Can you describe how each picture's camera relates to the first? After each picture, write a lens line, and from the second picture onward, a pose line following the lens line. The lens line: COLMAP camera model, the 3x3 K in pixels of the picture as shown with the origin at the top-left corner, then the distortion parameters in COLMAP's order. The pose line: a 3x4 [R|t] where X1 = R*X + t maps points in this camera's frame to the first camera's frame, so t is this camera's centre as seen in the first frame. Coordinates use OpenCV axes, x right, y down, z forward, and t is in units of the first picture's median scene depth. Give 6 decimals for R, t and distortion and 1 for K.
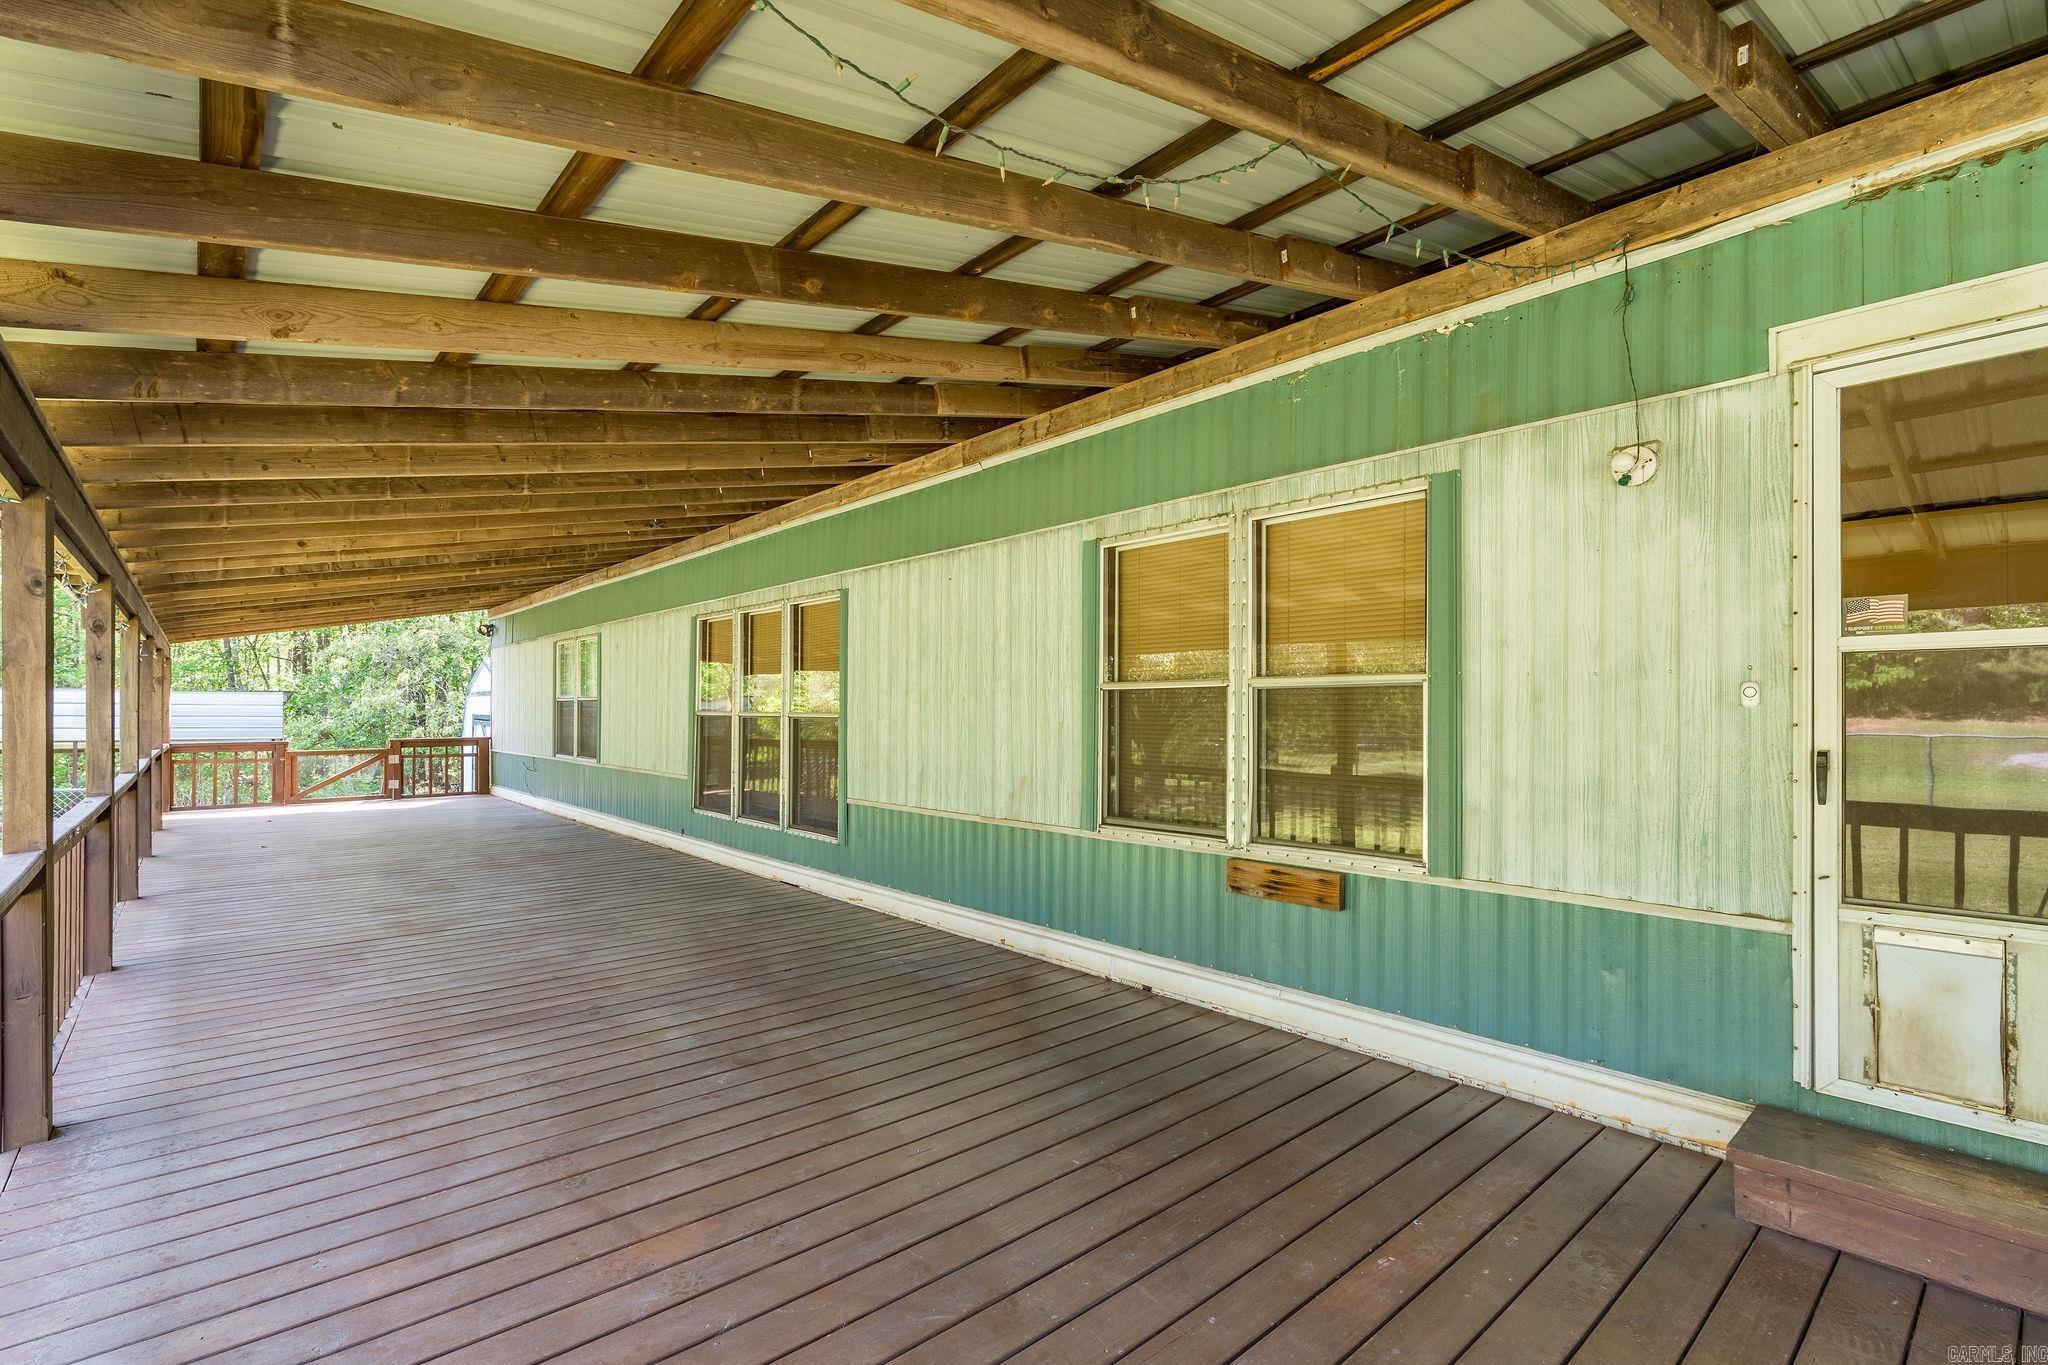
lens RADIAL K [[937.6, 0, 1020.3], [0, 937.6, 698.4], [0, 0, 1]] dist [-0.010314, 0.000723]
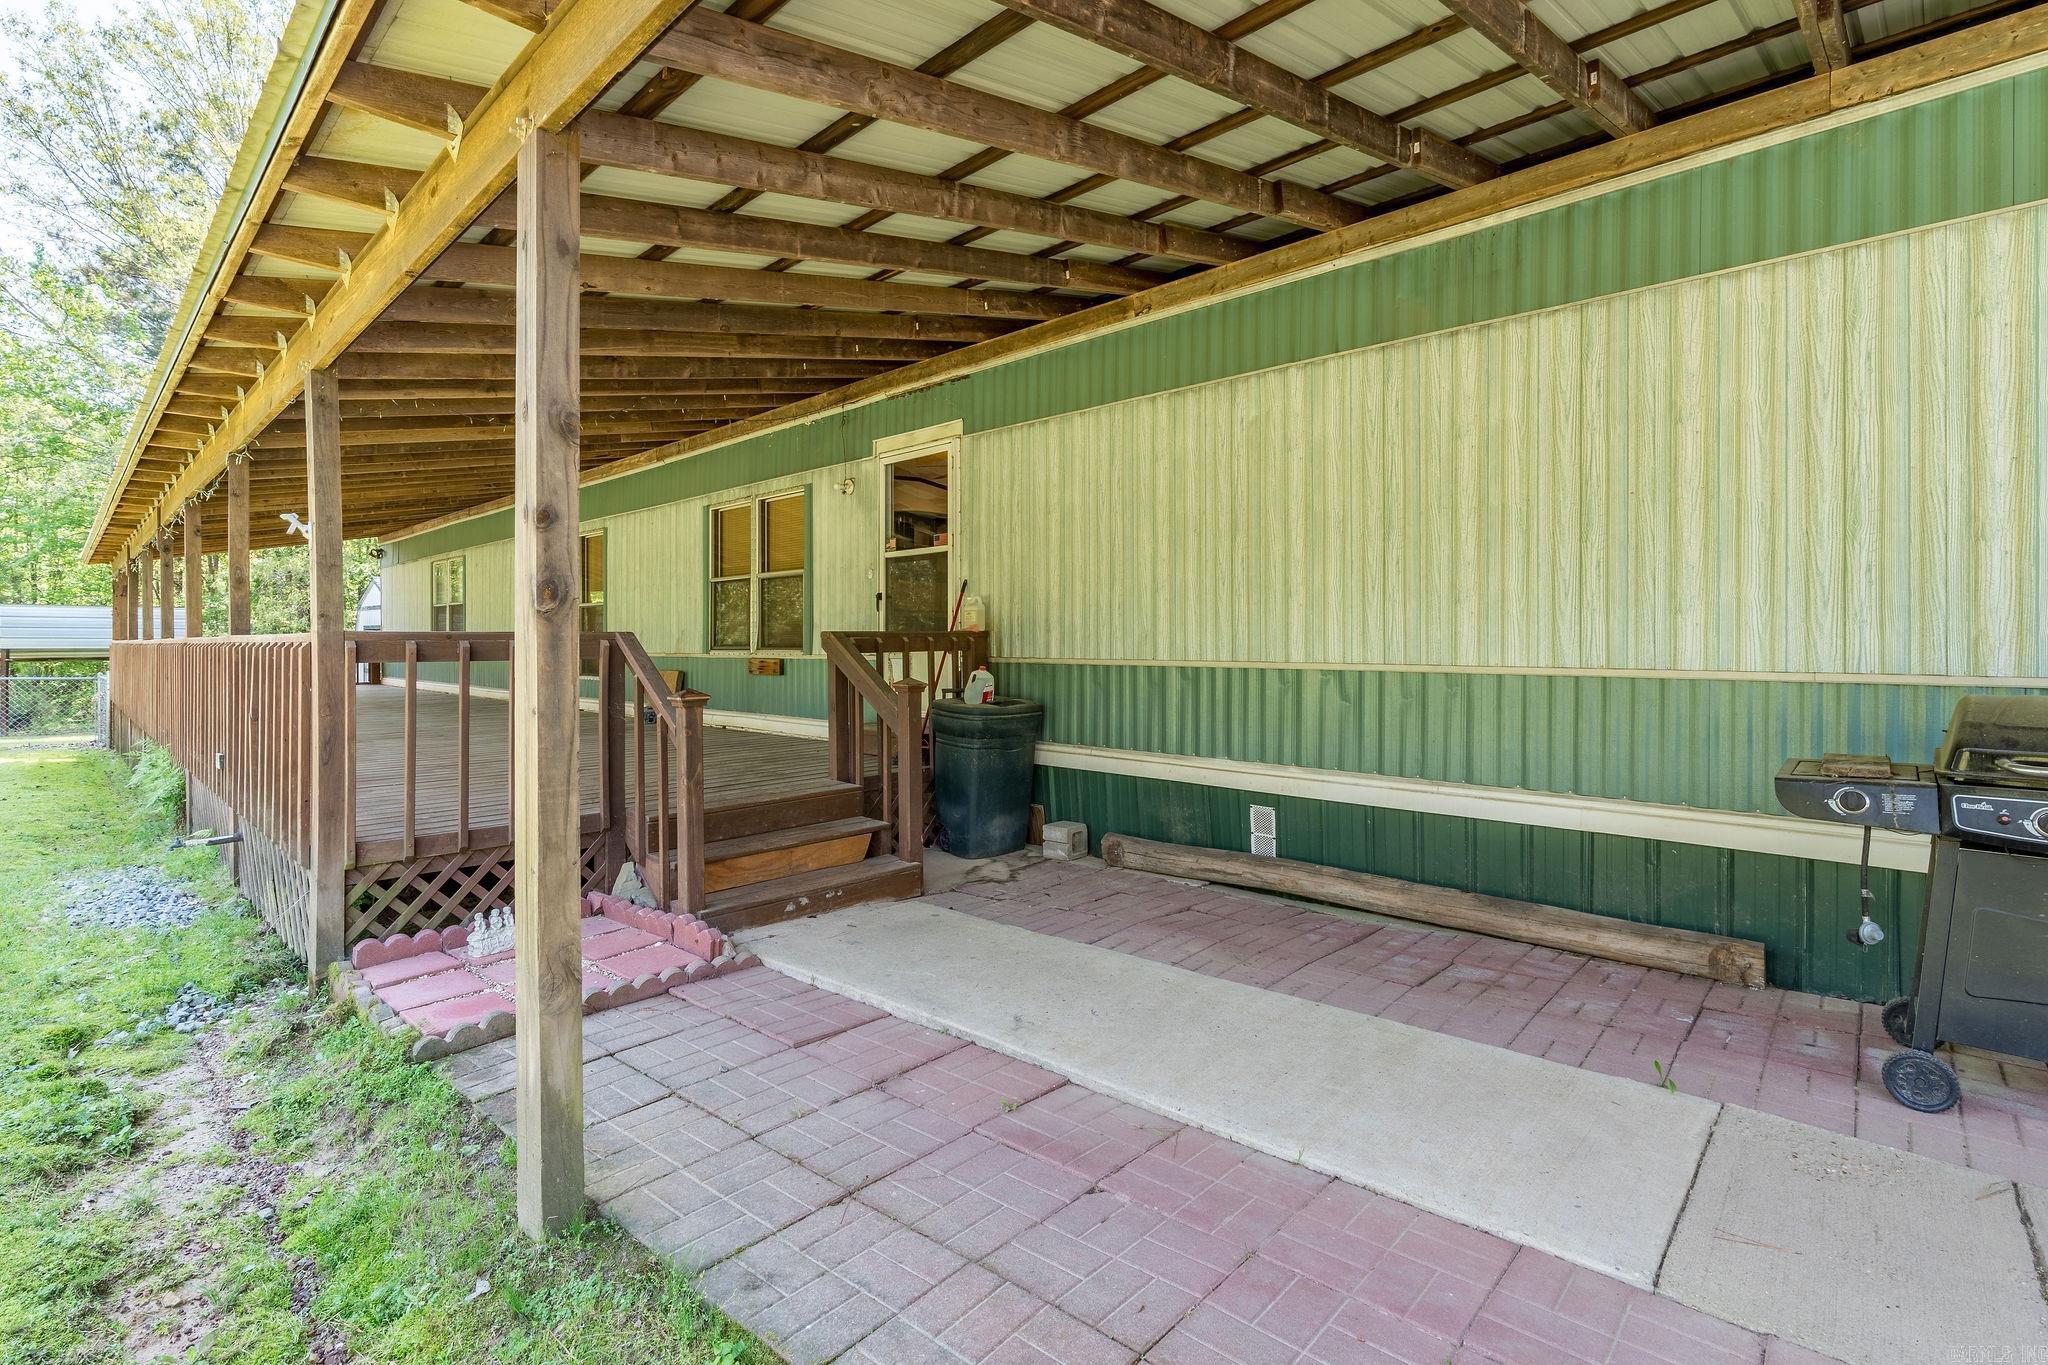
lens RADIAL K [[937.6, 0, 1019.9], [0, 937.6, 660.7], [0, 0, 1]] dist [-0.010314, 0.000723]
pose [[0.996106, 0.007164, 0.087872, 0.482179], [-0.009239, 0.999688, 0.023225, 0.089638], [-0.087679, -0.023947, 0.995861, -0.875551]]
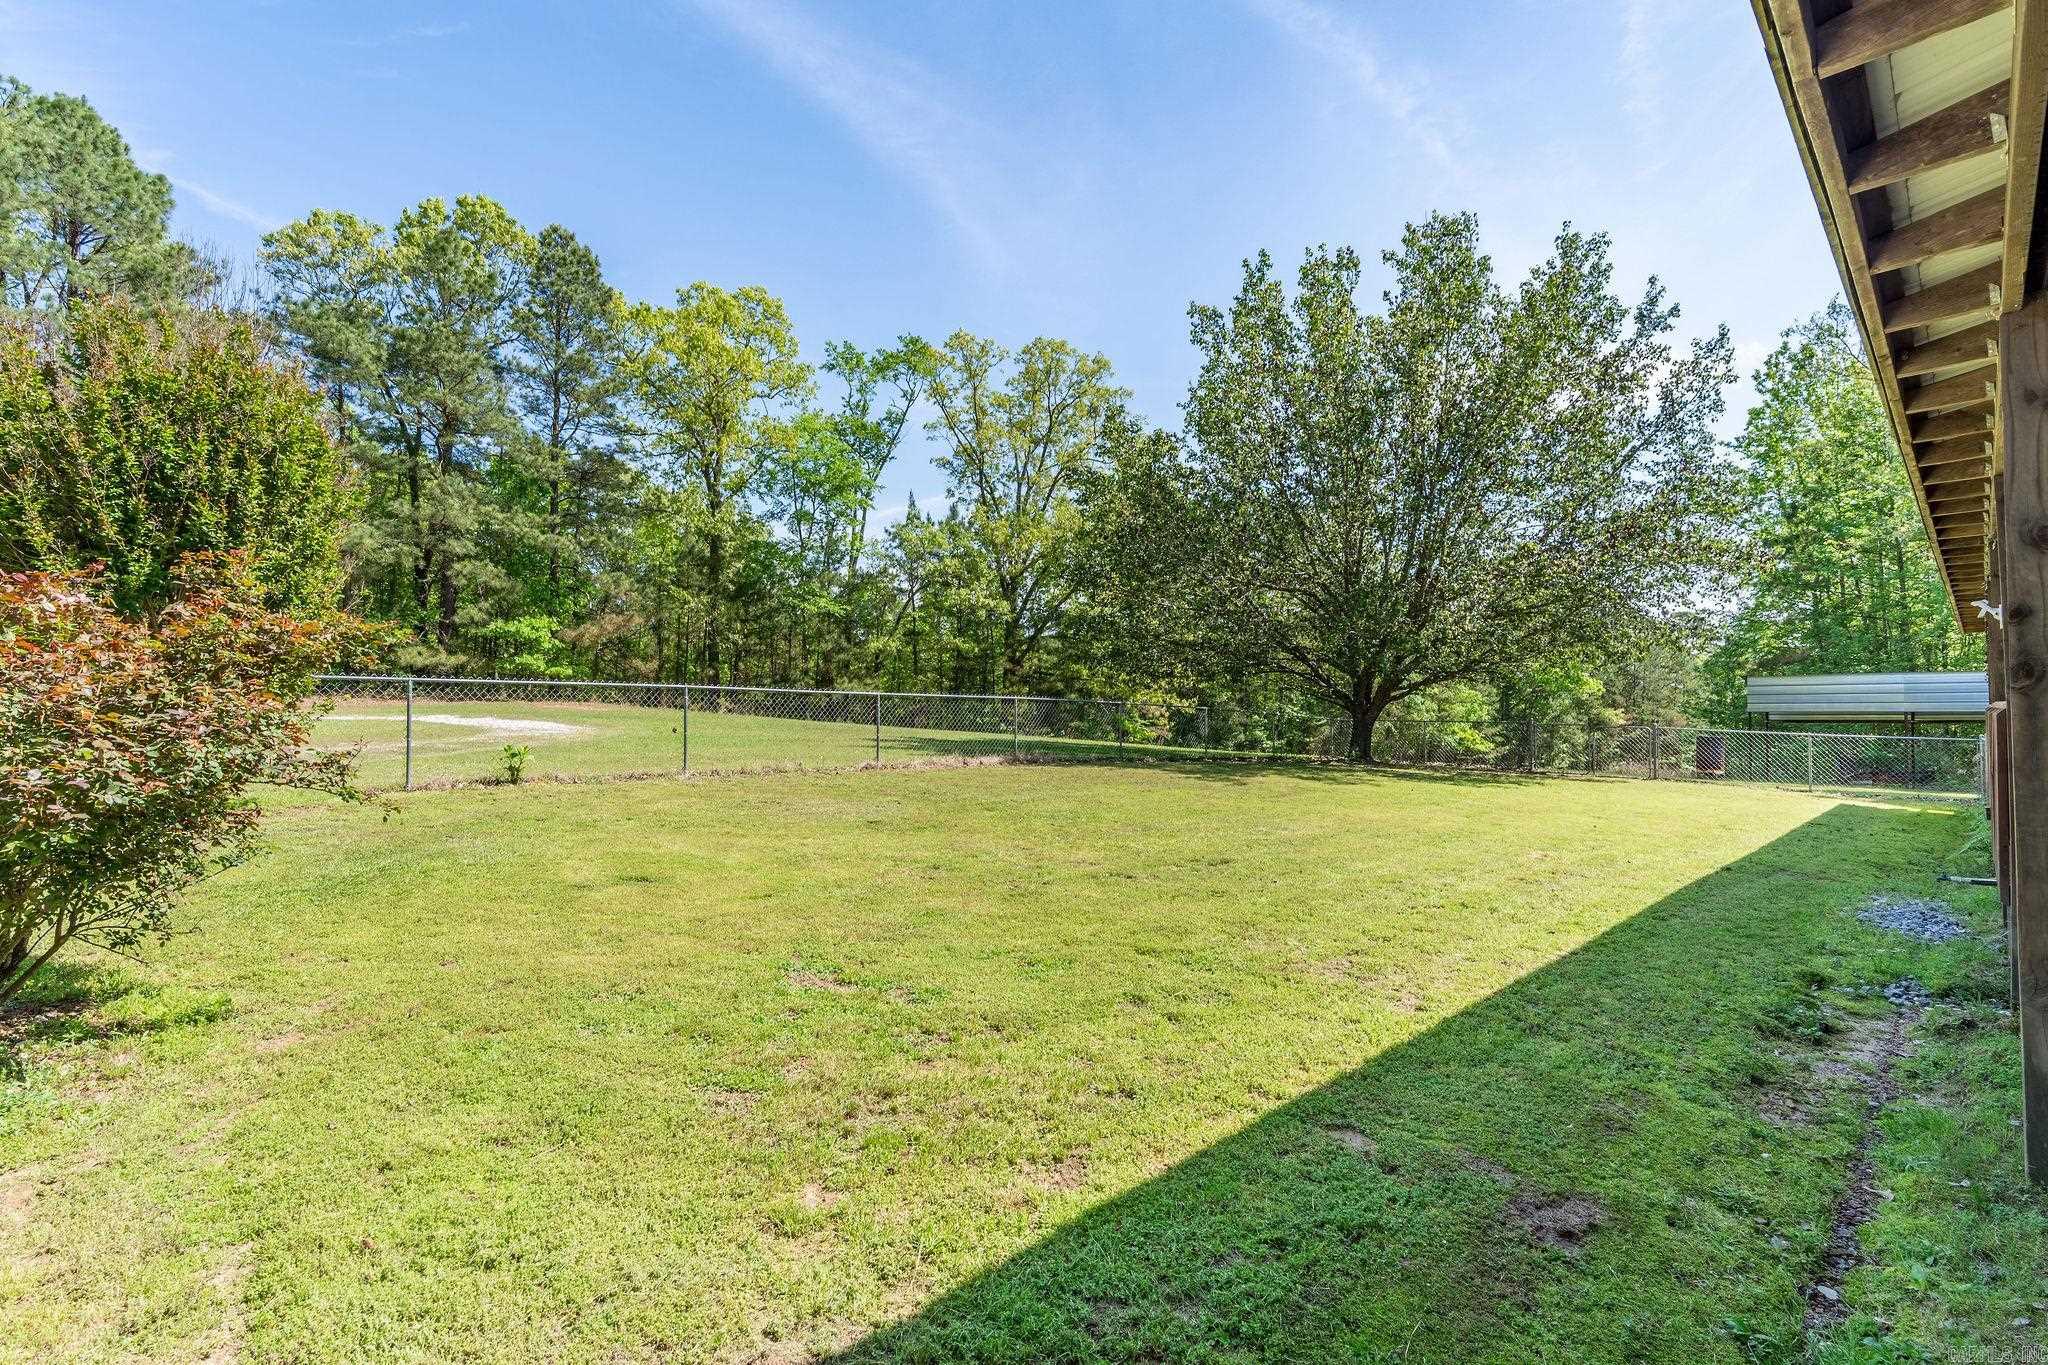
lens RADIAL K [[937.6, 0, 1025.0], [0, 937.6, 694.8], [0, 0, 1]] dist [-0.010314, 0.000723]
pose [[0.044935, -0.020516, -0.998779, 2.206129], [0.021932, 0.999568, -0.019546, 0.047903], [0.998749, -0.021027, 0.045365, -1.699419]]
